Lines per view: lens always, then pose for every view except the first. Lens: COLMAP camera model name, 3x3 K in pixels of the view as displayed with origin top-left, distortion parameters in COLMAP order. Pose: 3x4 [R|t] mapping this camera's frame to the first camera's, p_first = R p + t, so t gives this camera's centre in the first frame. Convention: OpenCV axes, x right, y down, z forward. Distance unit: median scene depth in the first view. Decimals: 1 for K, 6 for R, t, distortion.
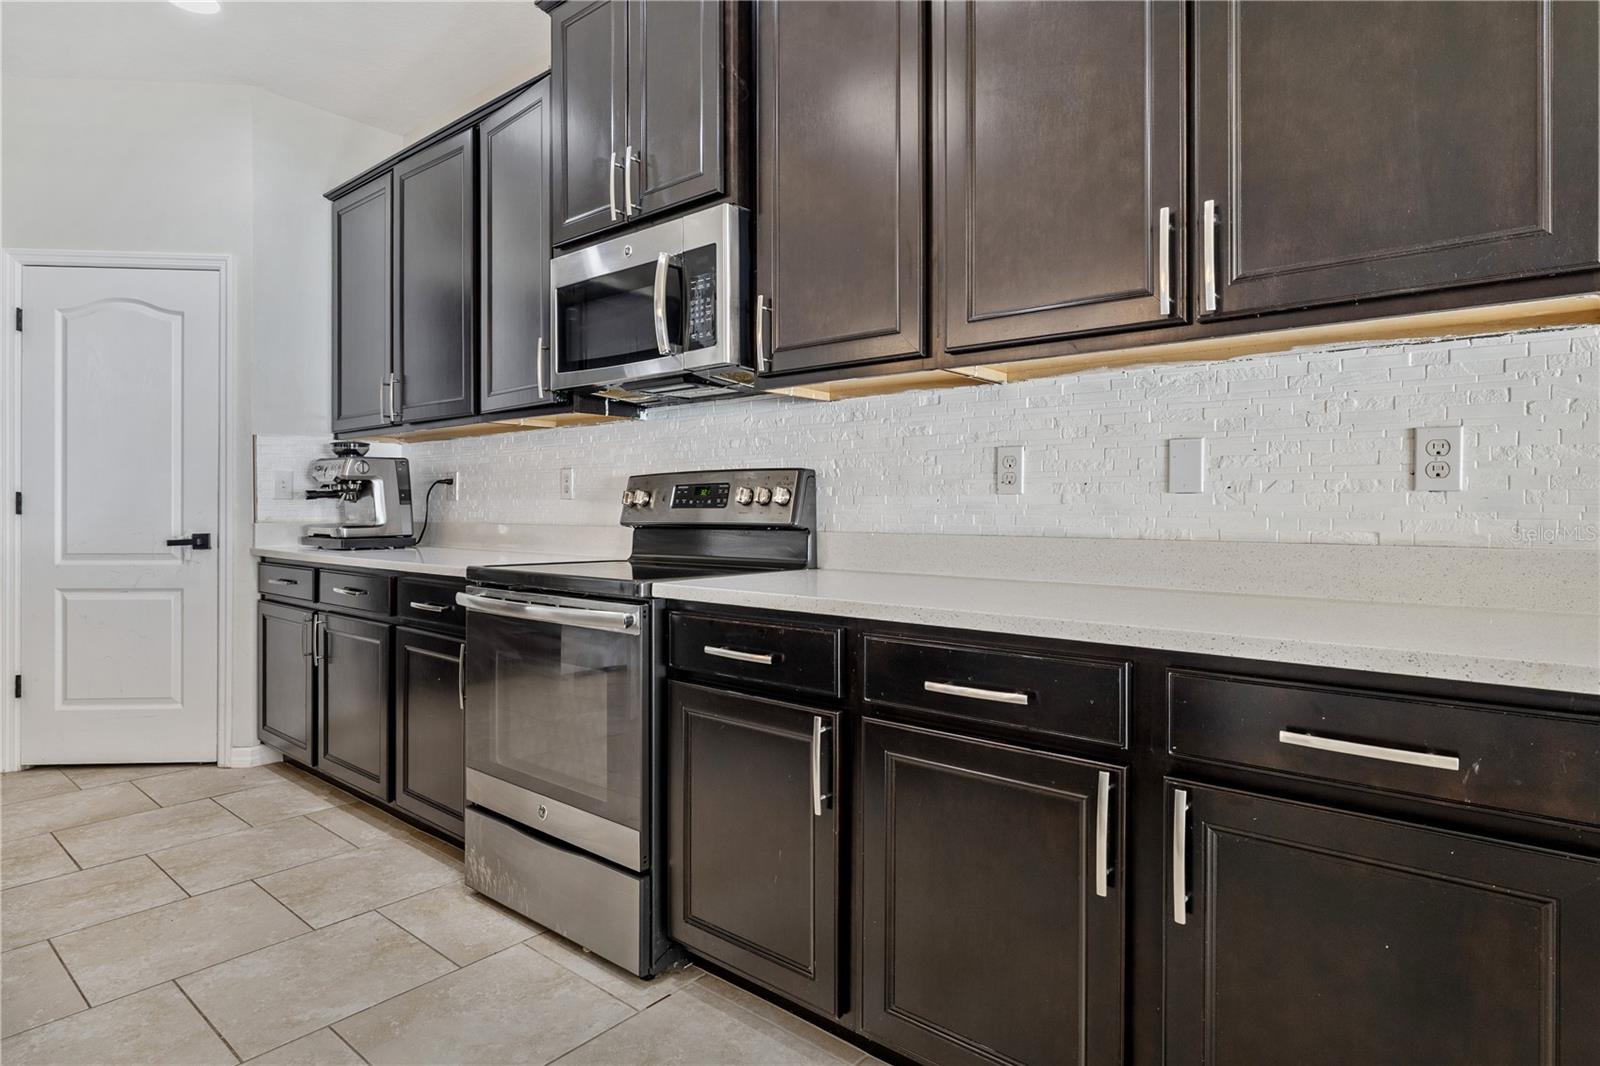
lens RADIAL K [[868.1, 0, 800.5], [0, 868.1, 505.6], [0, 0, 1]] dist [-0.001103, -0.000680]
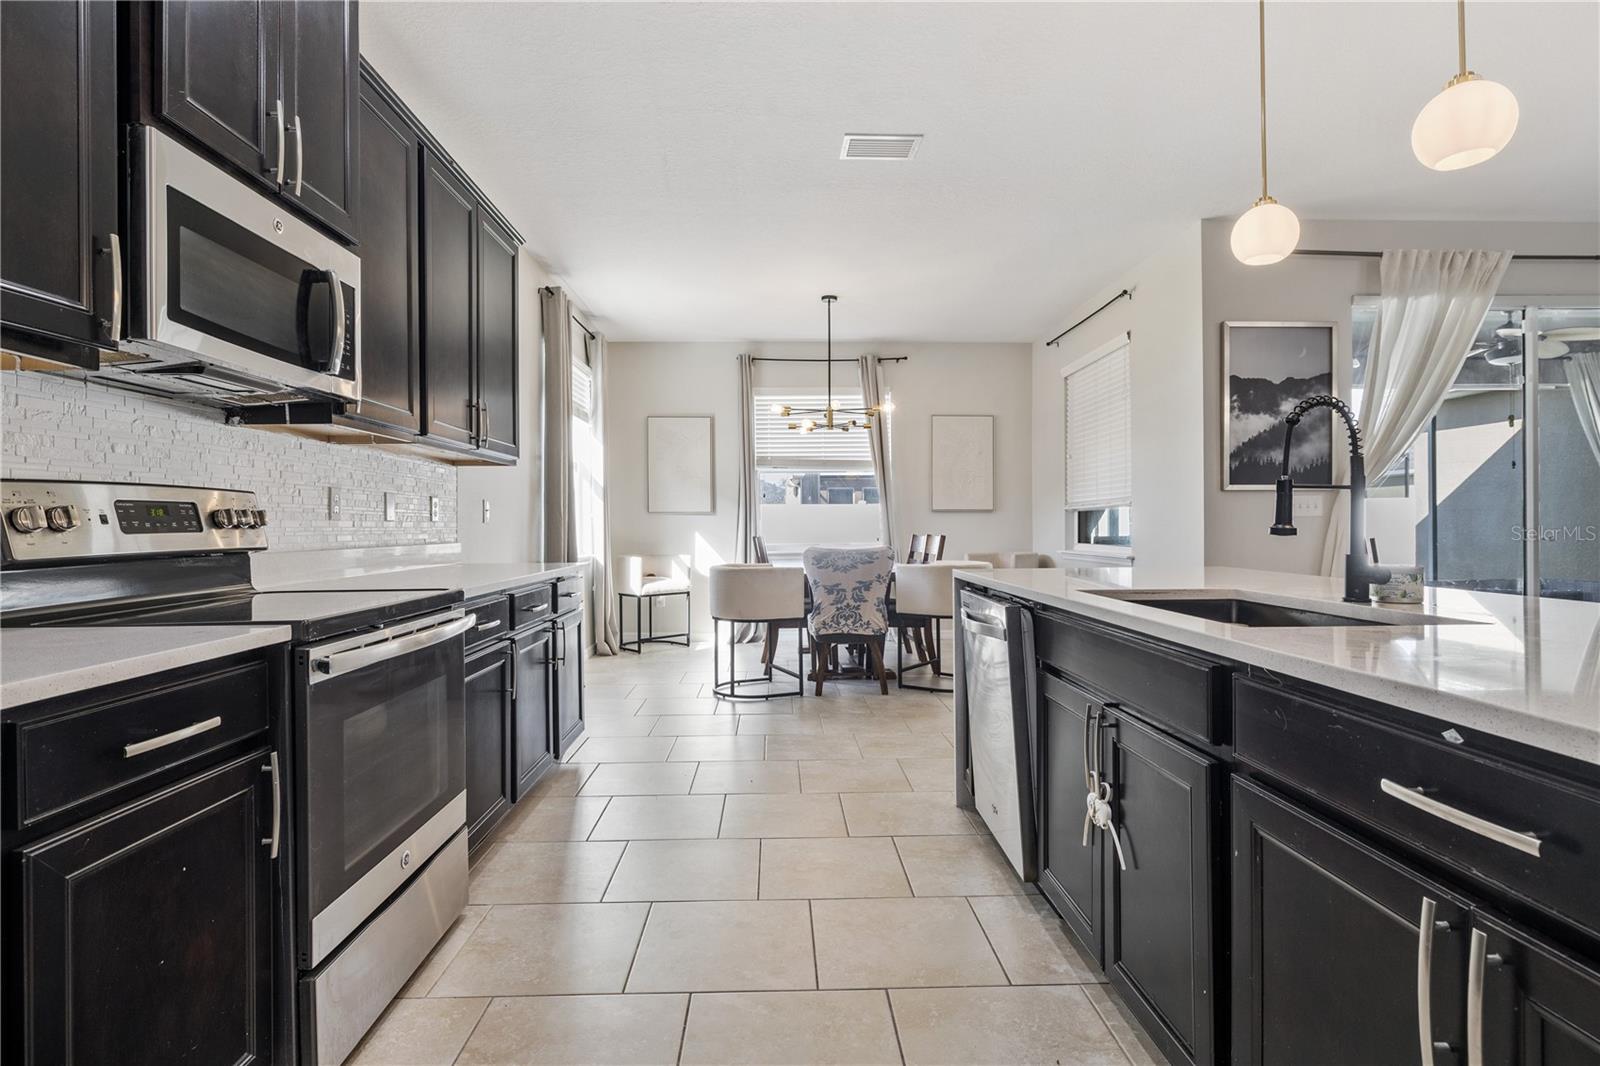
lens RADIAL K [[799.3, 0, 800.0], [0, 799.3, 533.0], [0, 0, 1]] dist [-0.002789, -0.000817]
pose [[-0.670524, -0.002553, 0.741883, -0.865655], [0.009933, 0.999874, 0.012419, -0.000234], [-0.741821, 0.015696, -0.670414, 0.897480]]
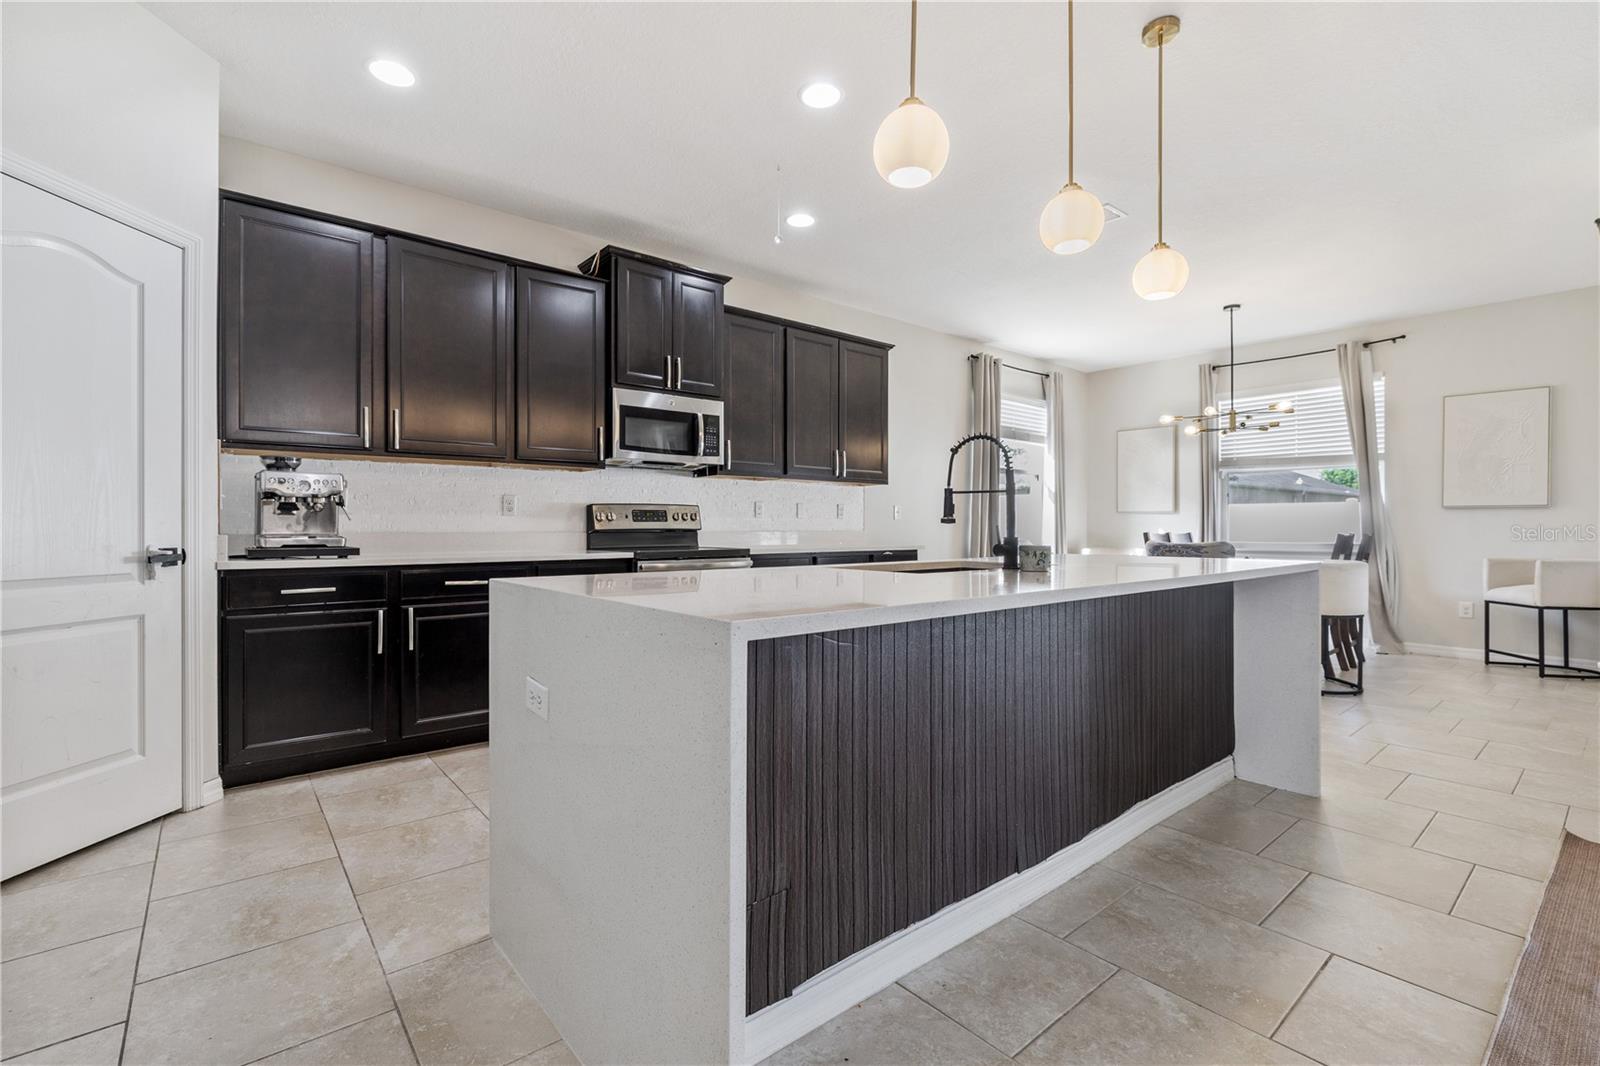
lens RADIAL K [[720.0, 0, 794.9], [0, 720.0, 528.2], [0, 0, 1]] dist [0.000150, -0.000095]
pose [[0.173557, -0.001034, 0.984823, -1.493408], [0.002479, 0.999997, 0.000614, 0.015777], [-0.984821, 0.002334, 0.173559, 0.305395]]
